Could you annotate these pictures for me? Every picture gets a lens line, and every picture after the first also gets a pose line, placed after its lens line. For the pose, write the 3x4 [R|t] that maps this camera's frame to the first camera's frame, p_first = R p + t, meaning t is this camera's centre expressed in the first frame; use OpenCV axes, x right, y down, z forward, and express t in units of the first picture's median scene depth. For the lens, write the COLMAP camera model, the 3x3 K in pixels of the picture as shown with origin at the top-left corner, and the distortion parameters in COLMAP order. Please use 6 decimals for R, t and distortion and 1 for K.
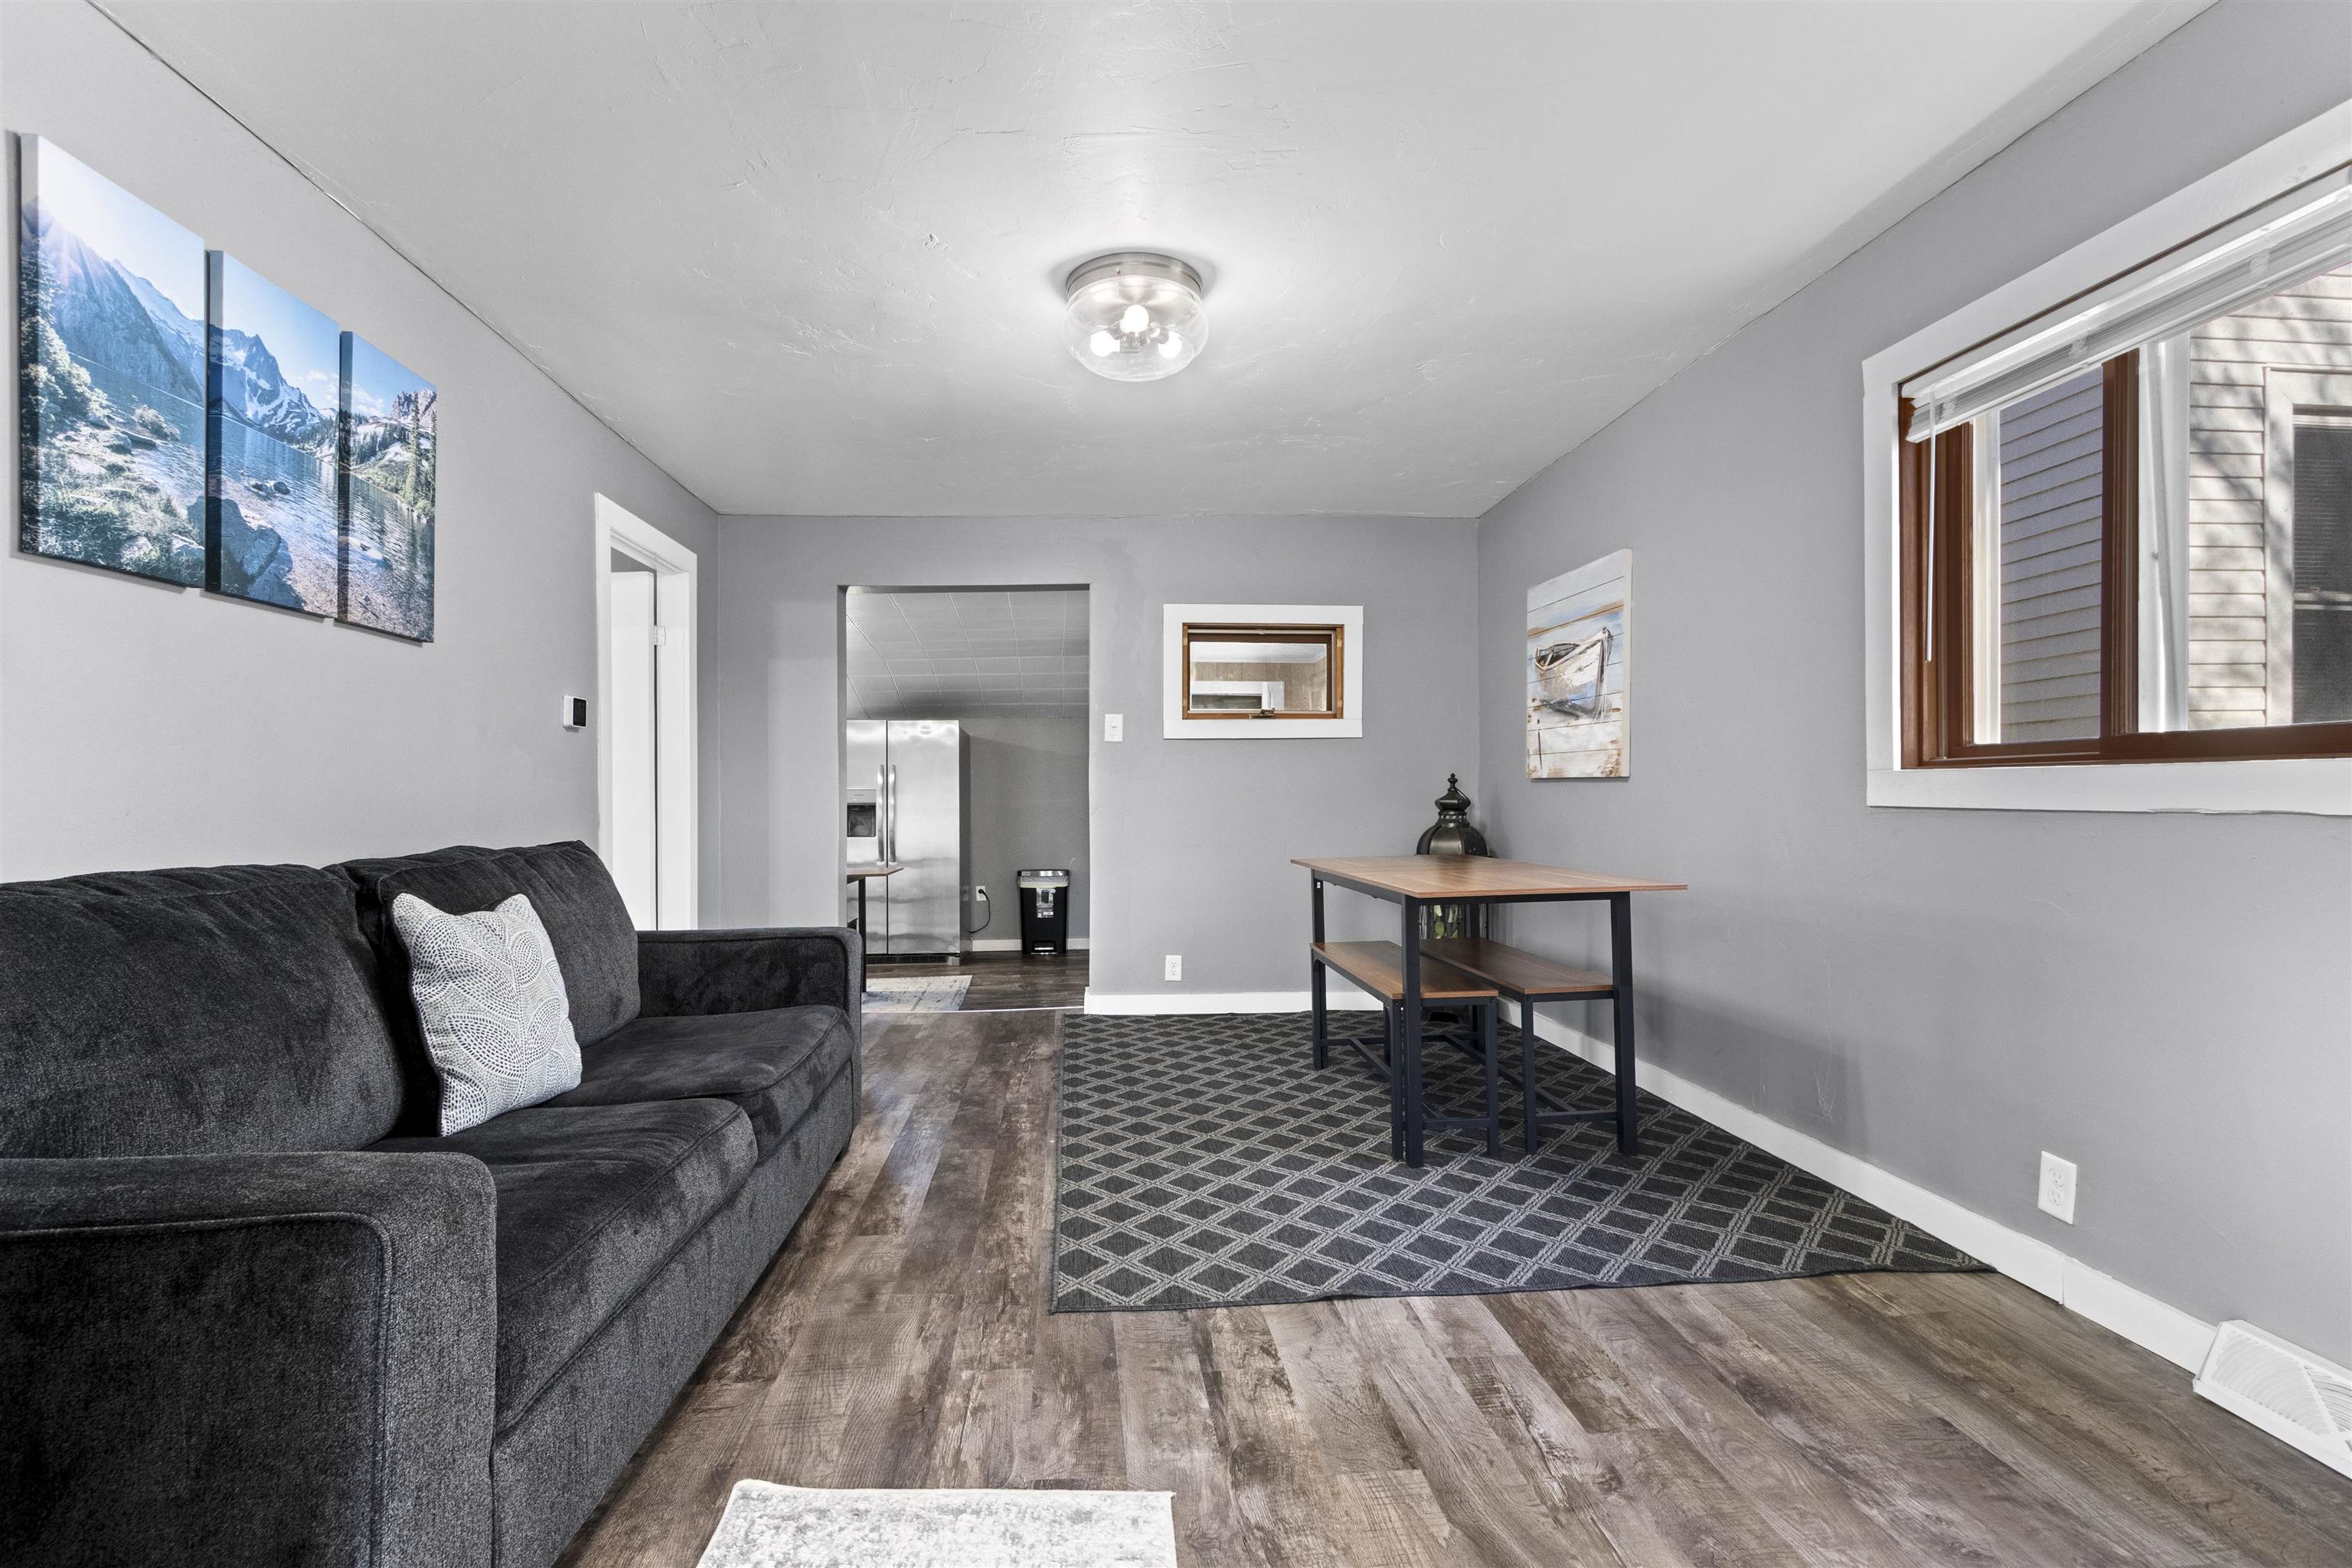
lens RADIAL K [[1067.7, 0, 1157.3], [0, 1067.7, 802.9], [0, 0, 1]] dist [0.001850, -0.000674]
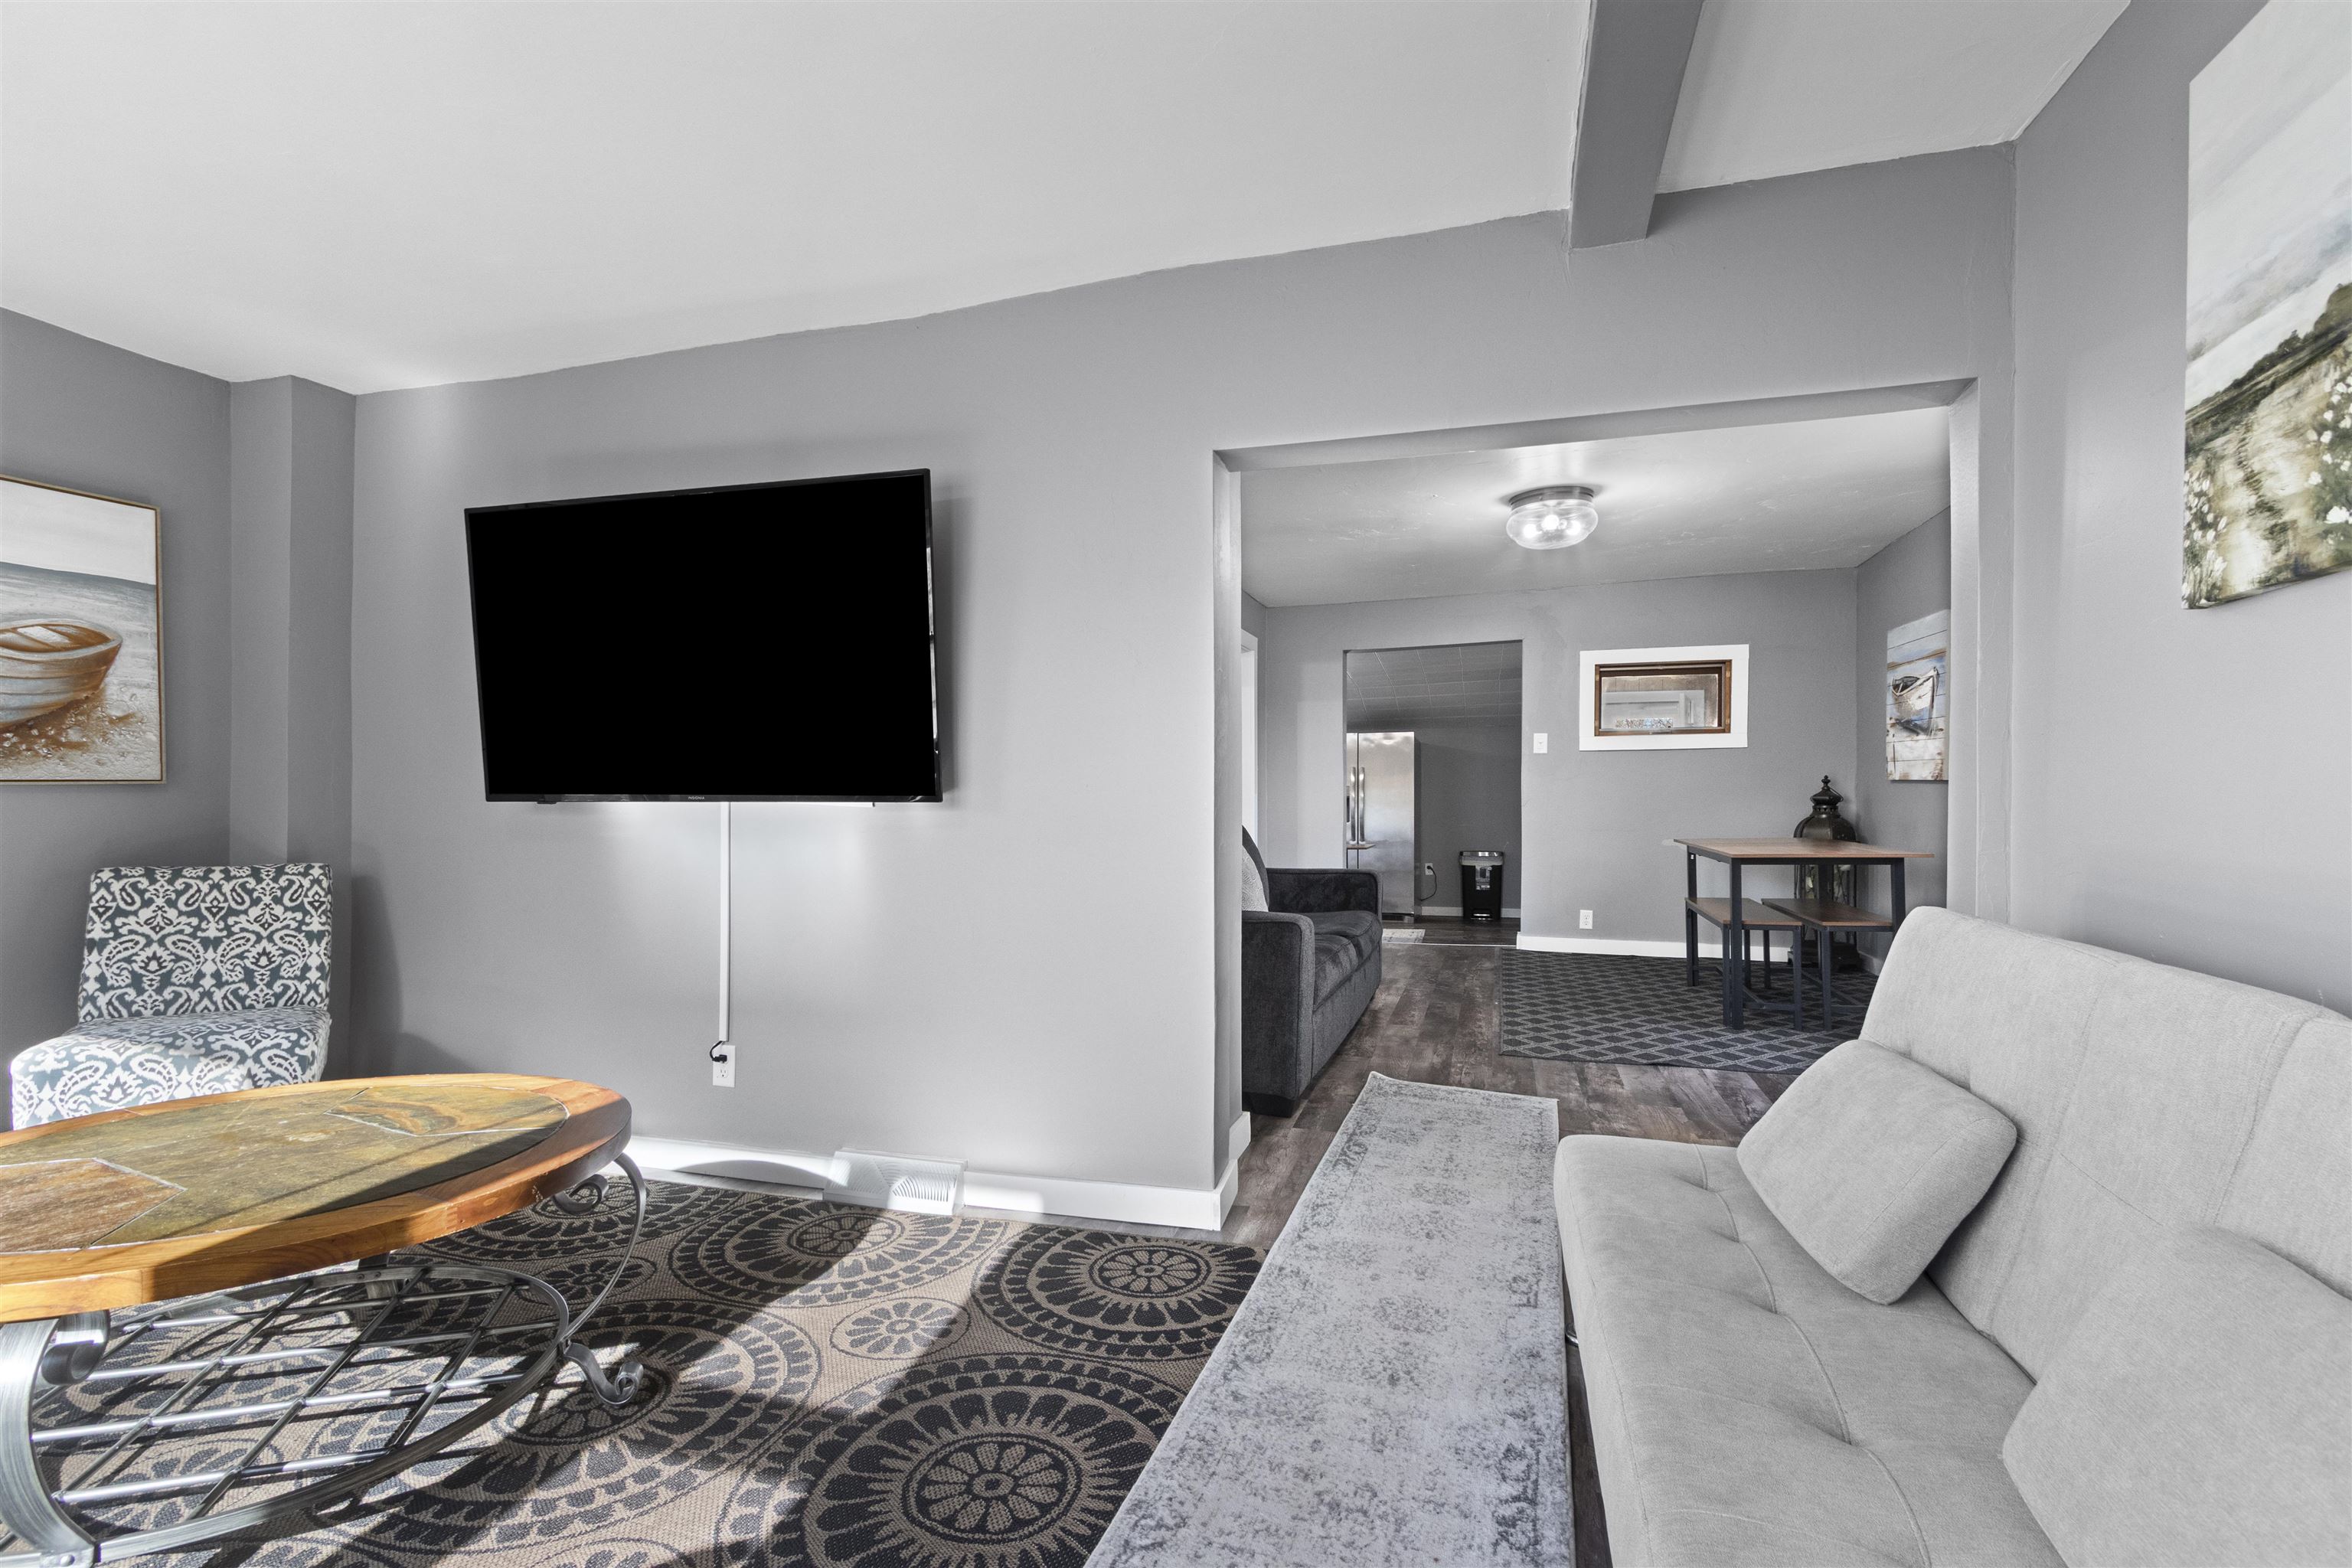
lens RADIAL K [[1067.7, 0, 1157.3], [0, 1067.7, 802.9], [0, 0, 1]] dist [0.001850, -0.000674]
pose [[0.924188, 0.006057, -0.381891, 0.053437], [-0.003047, 0.999959, 0.008485, -0.006714], [0.381927, -0.006678, 0.924169, -0.855139]]
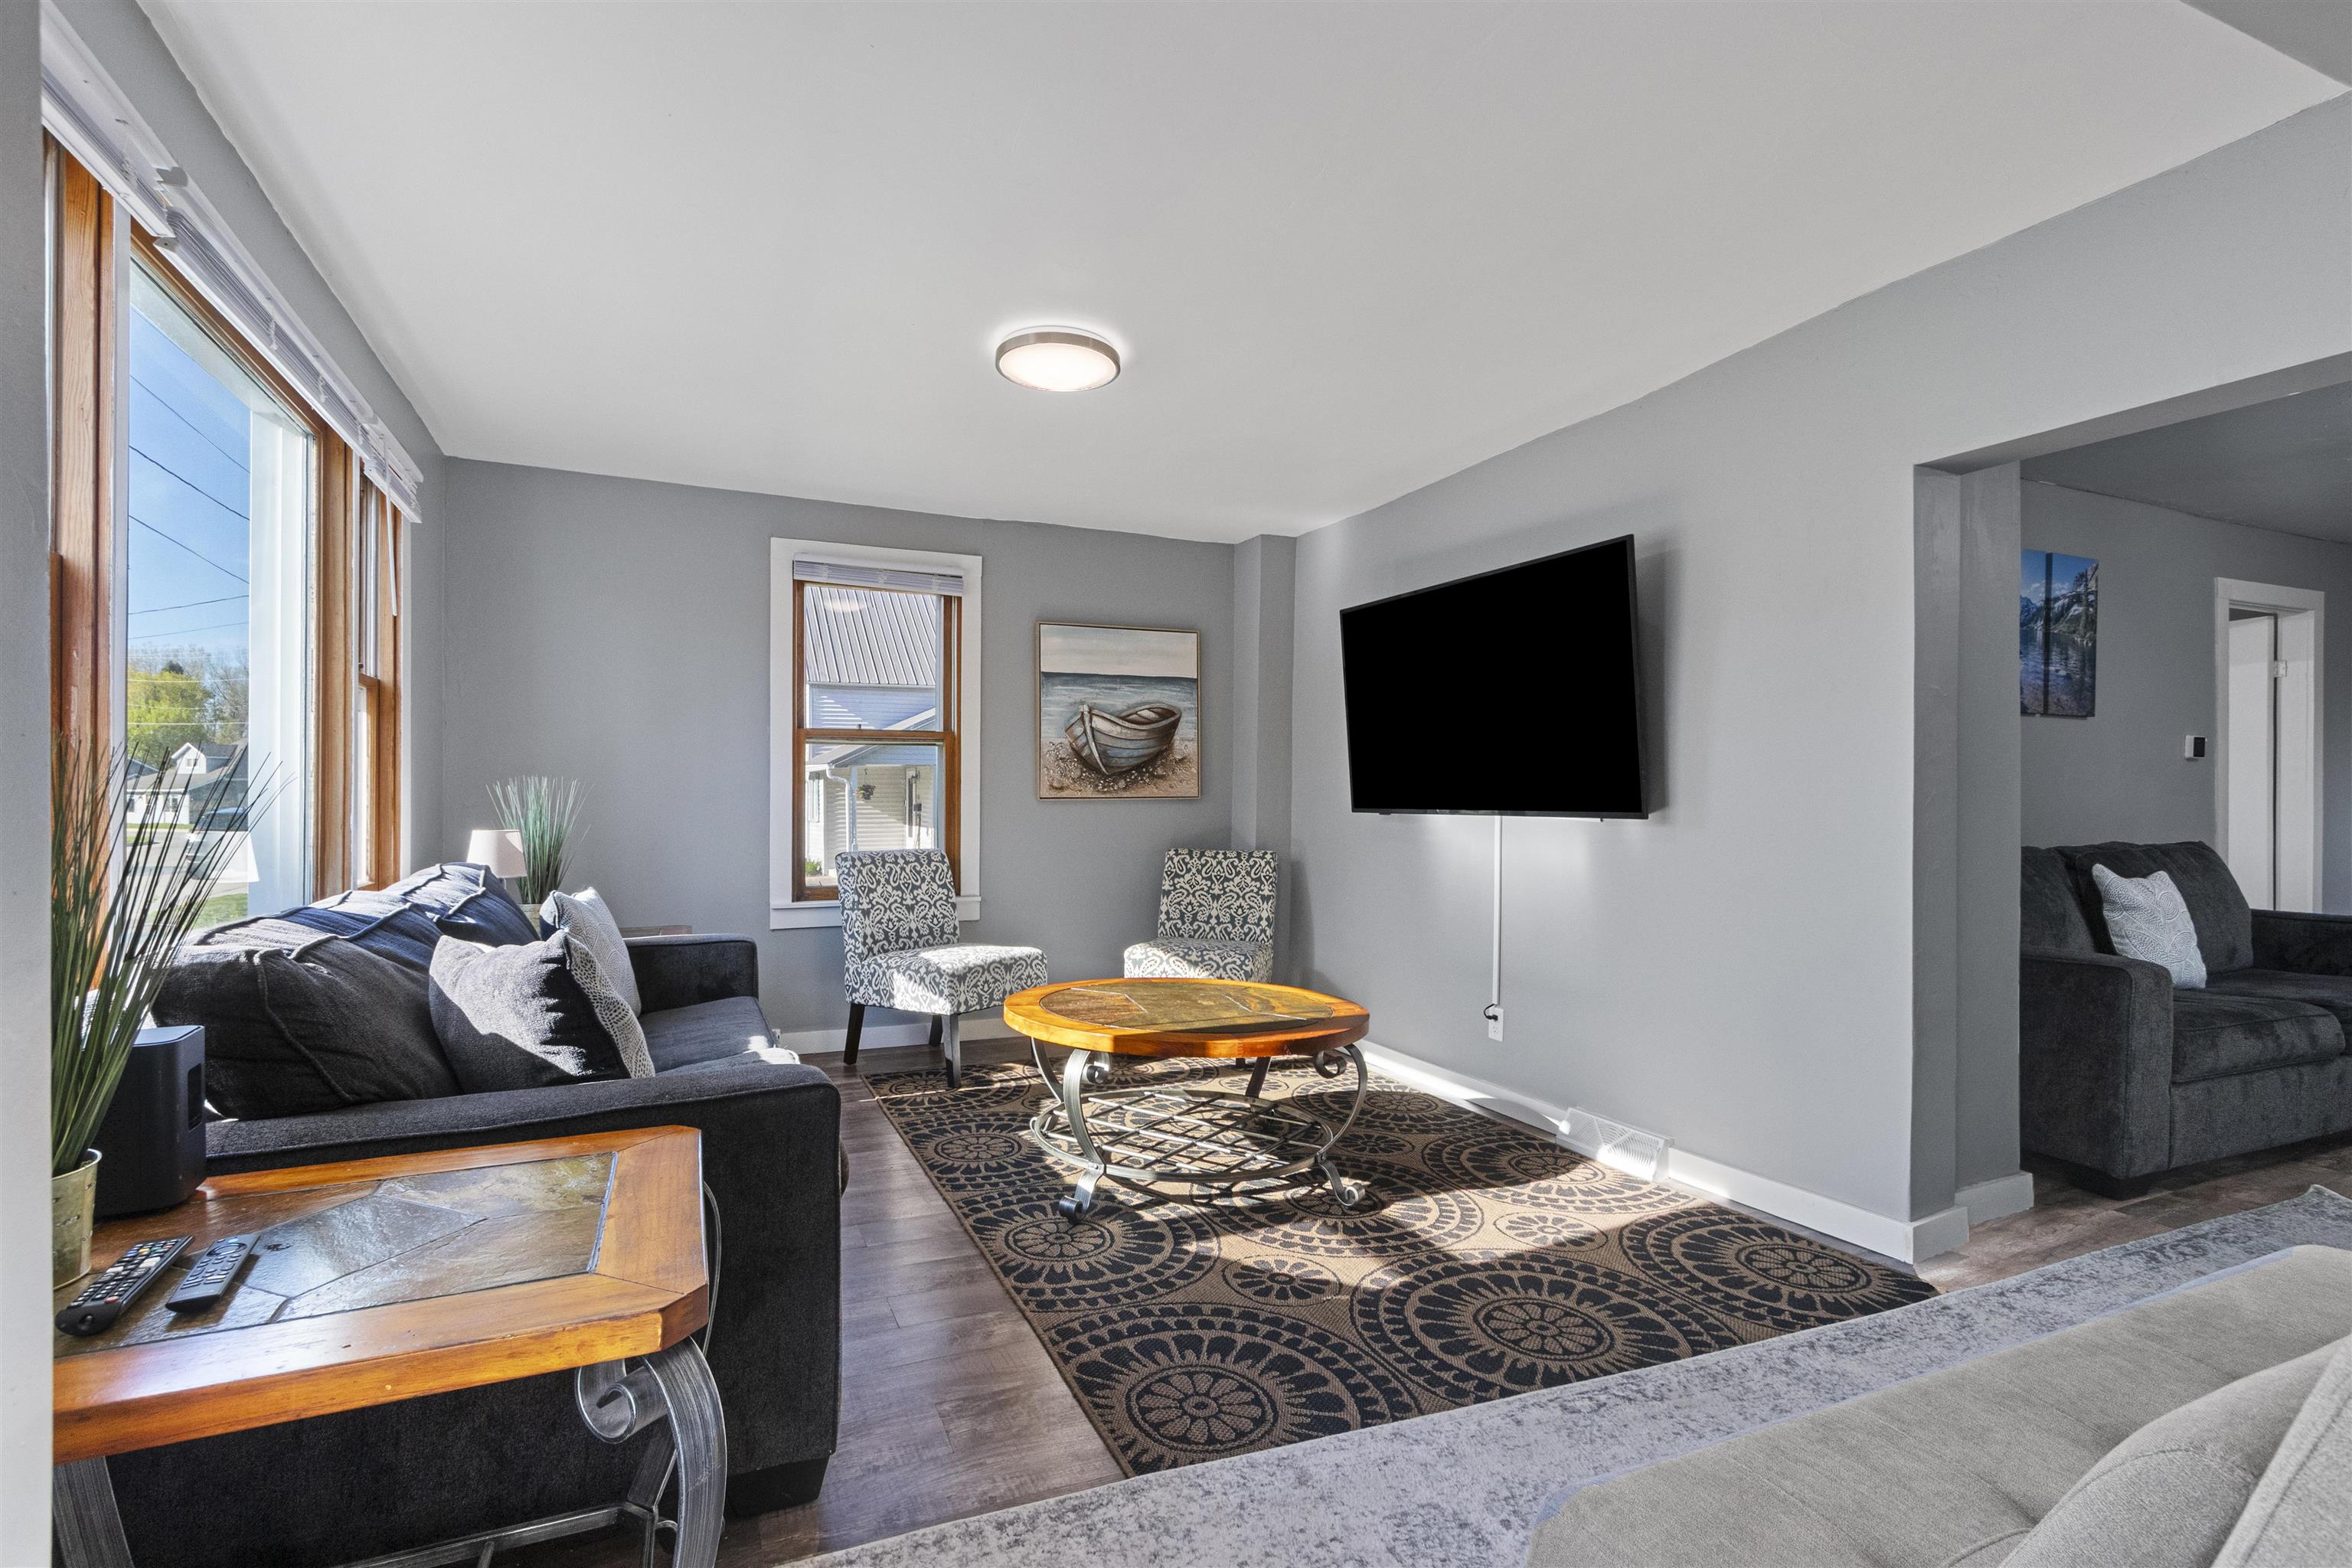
lens RADIAL K [[1089.1, 0, 1166.3], [0, 1089.1, 797.4], [0, 0, 1]] dist [0.003822, 0.000111]
pose [[0.325180, 0.006042, -0.945633, 0.440230], [-0.005080, 0.999976, 0.004643, -0.025743], [0.945638, 0.003294, 0.325203, -0.882019]]
